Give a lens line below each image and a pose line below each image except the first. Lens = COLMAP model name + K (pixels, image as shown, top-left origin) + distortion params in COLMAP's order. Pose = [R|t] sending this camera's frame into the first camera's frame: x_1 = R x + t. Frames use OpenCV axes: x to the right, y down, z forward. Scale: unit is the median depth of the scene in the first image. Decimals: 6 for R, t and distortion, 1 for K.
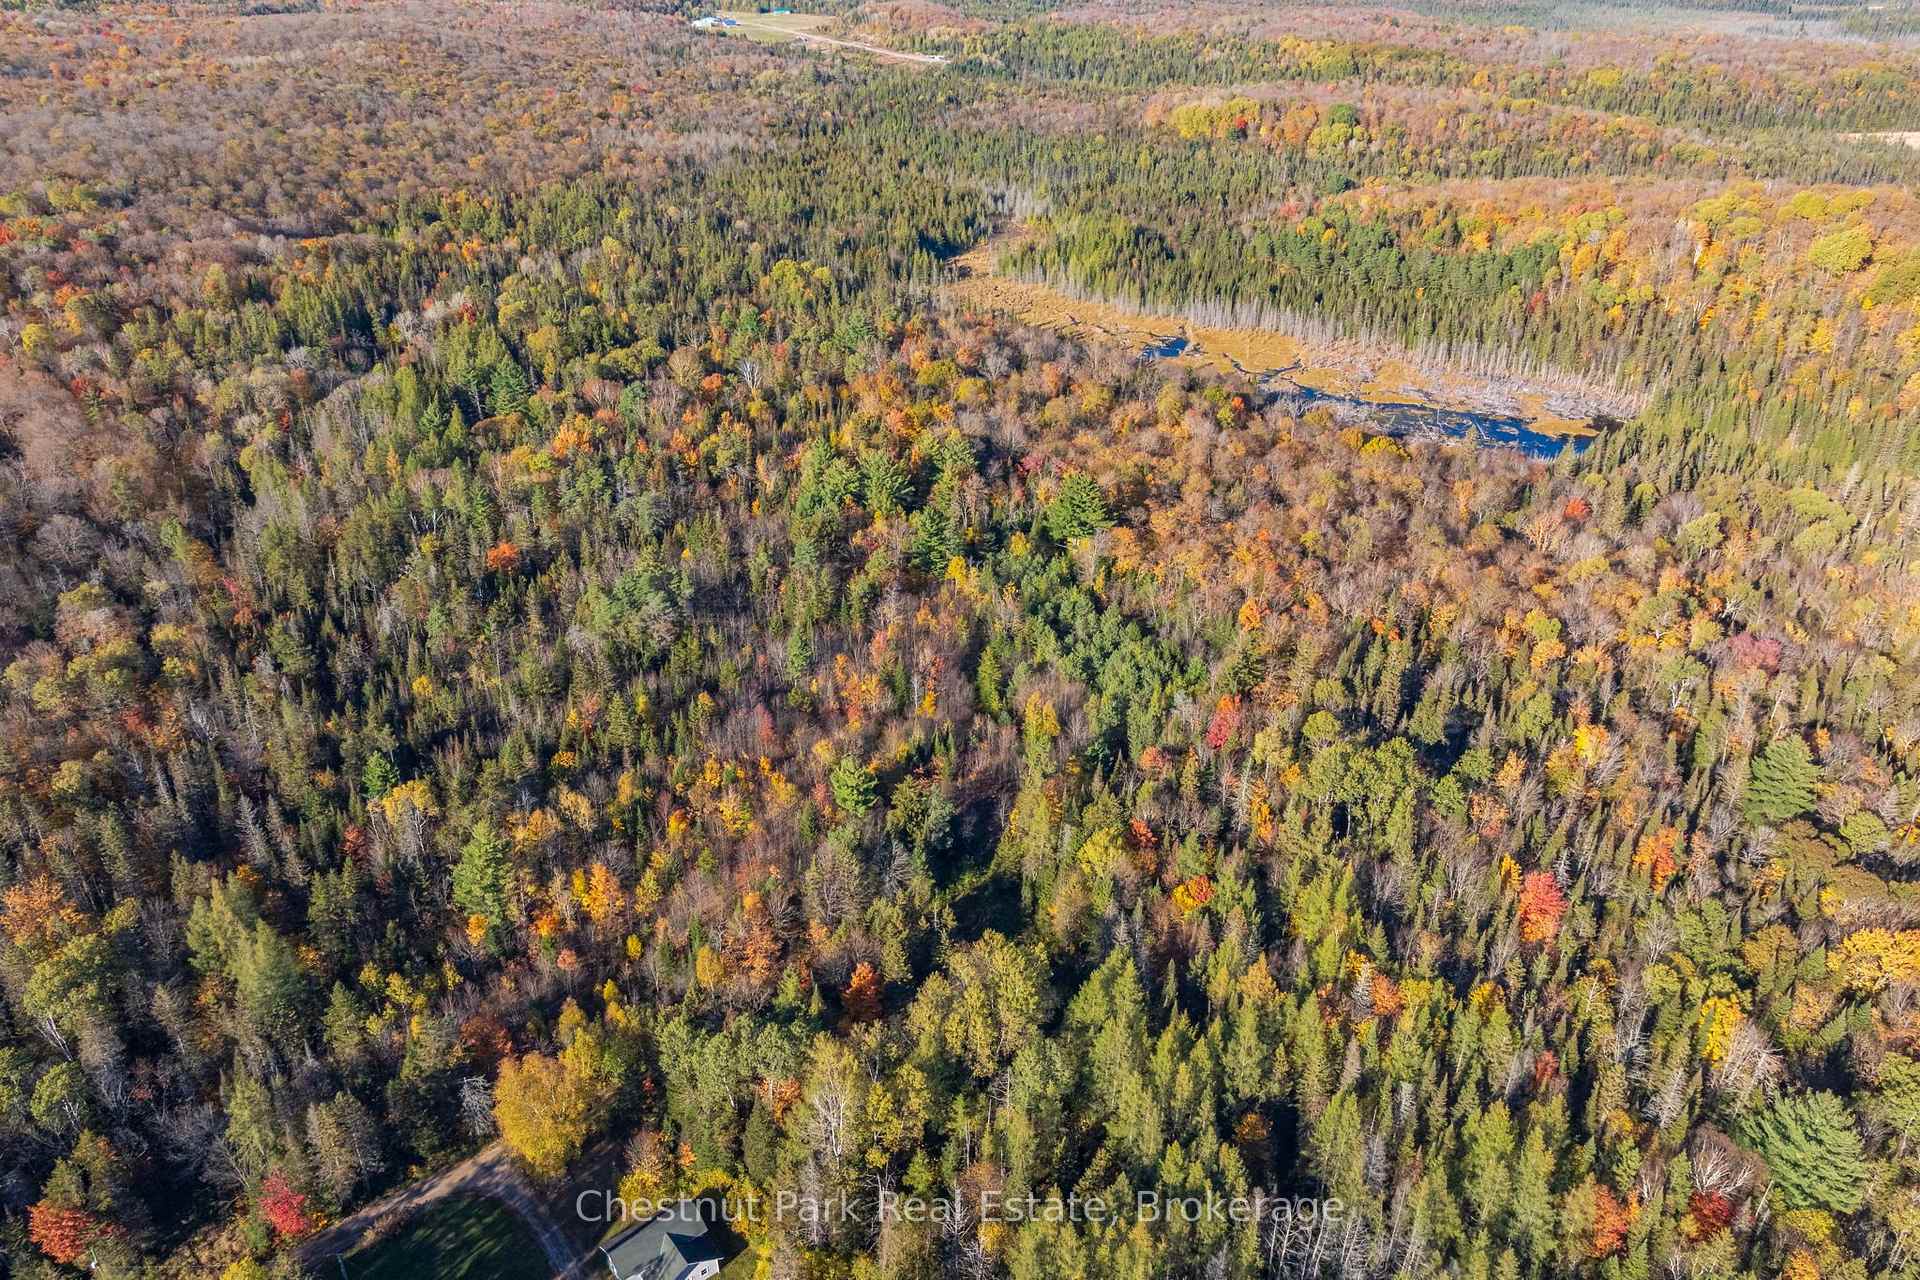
lens RADIAL K [[1375.4, 0, 960.0], [0, 1375.4, 640.0], [0, 0, 1]] dist [0.003550, -0.019853]
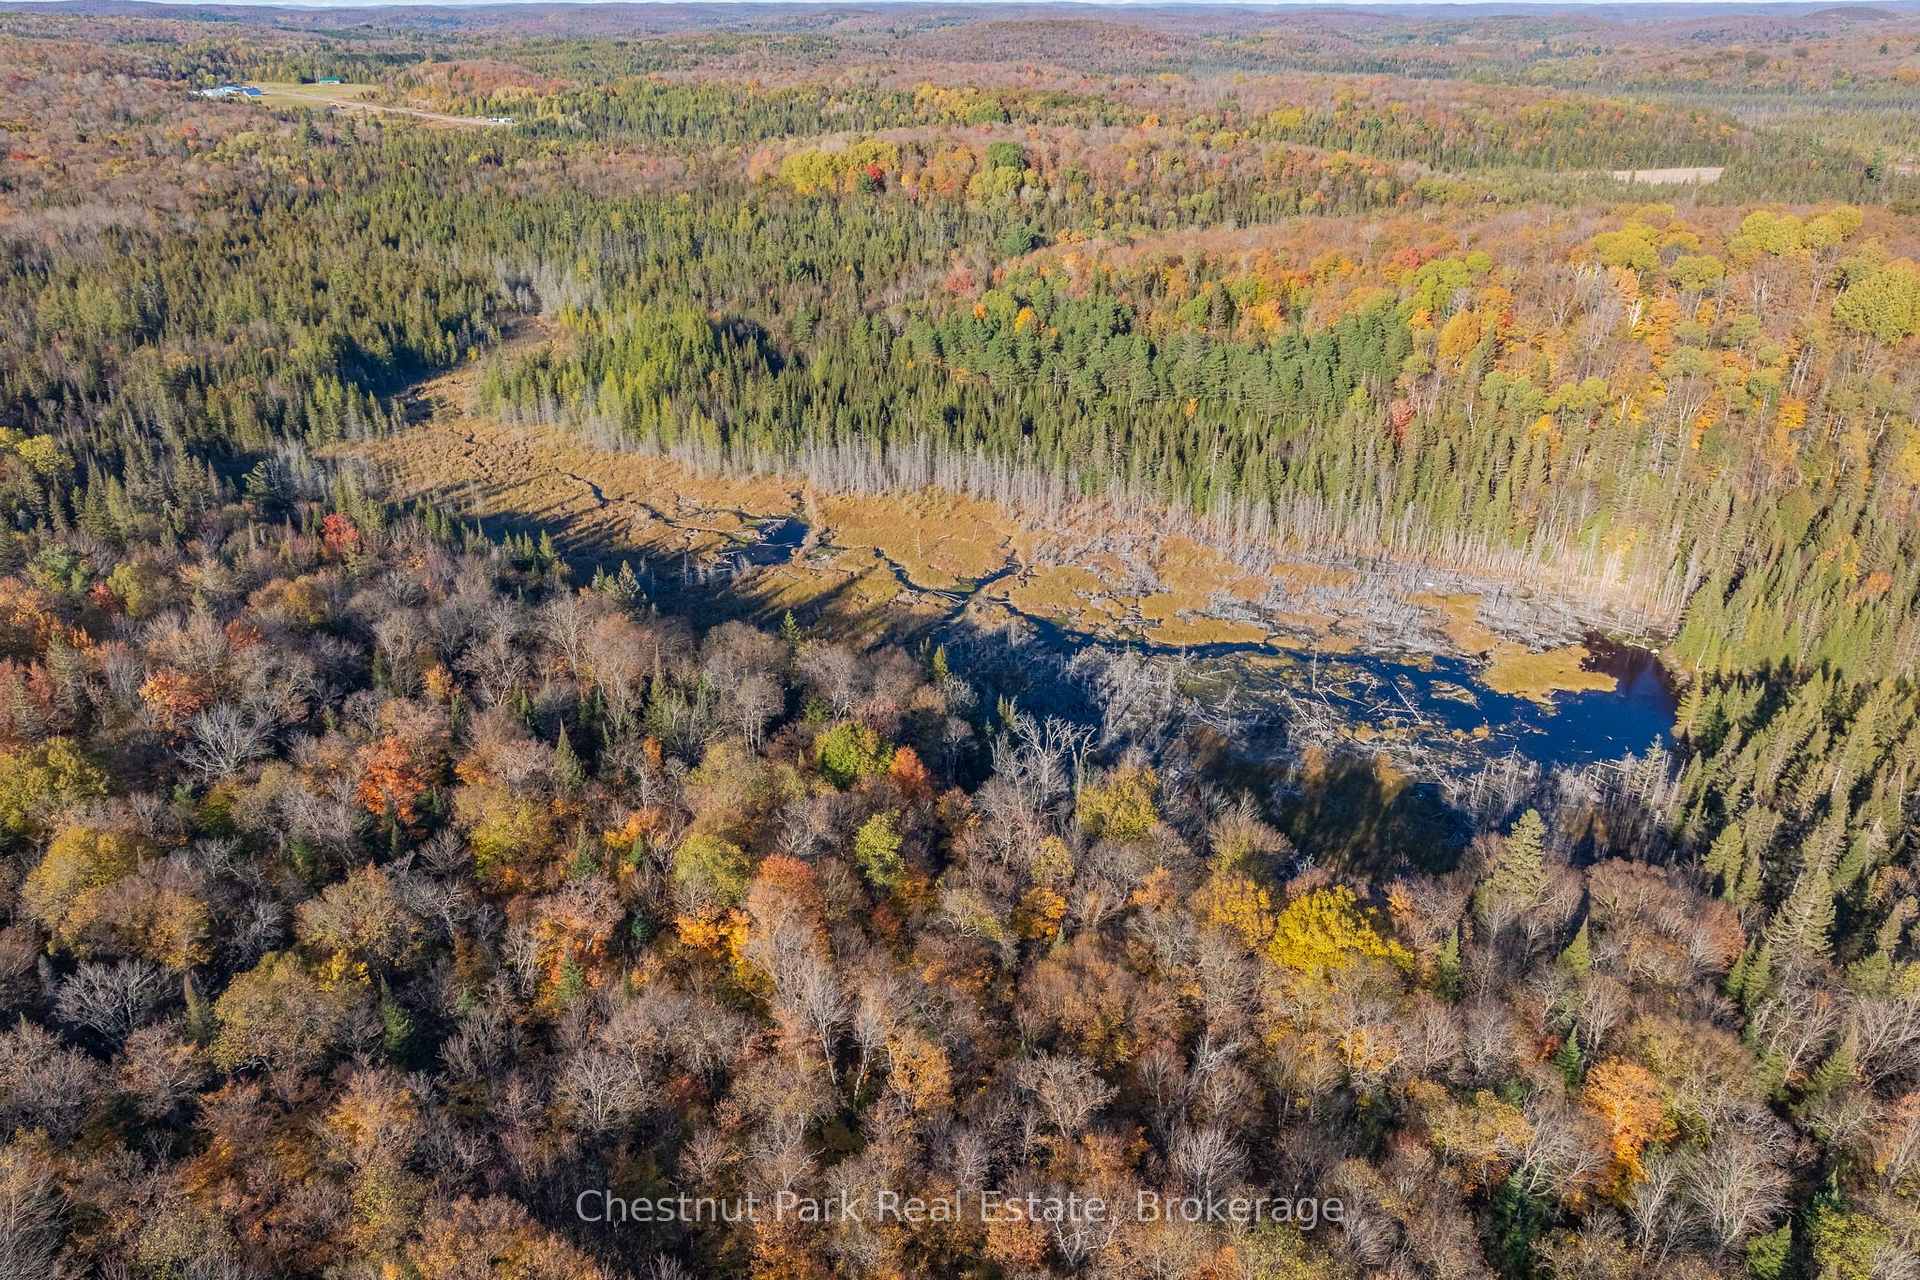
lens RADIAL K [[1375.4, 0, 960.0], [0, 1375.4, 640.0], [0, 0, 1]] dist [0.003550, -0.019853]
pose [[0.971061, -0.100421, 0.216695, 0.081743], [0.112655, 0.992622, -0.044834, -0.113316], [-0.210594, 0.067949, 0.975209, 0.371145]]
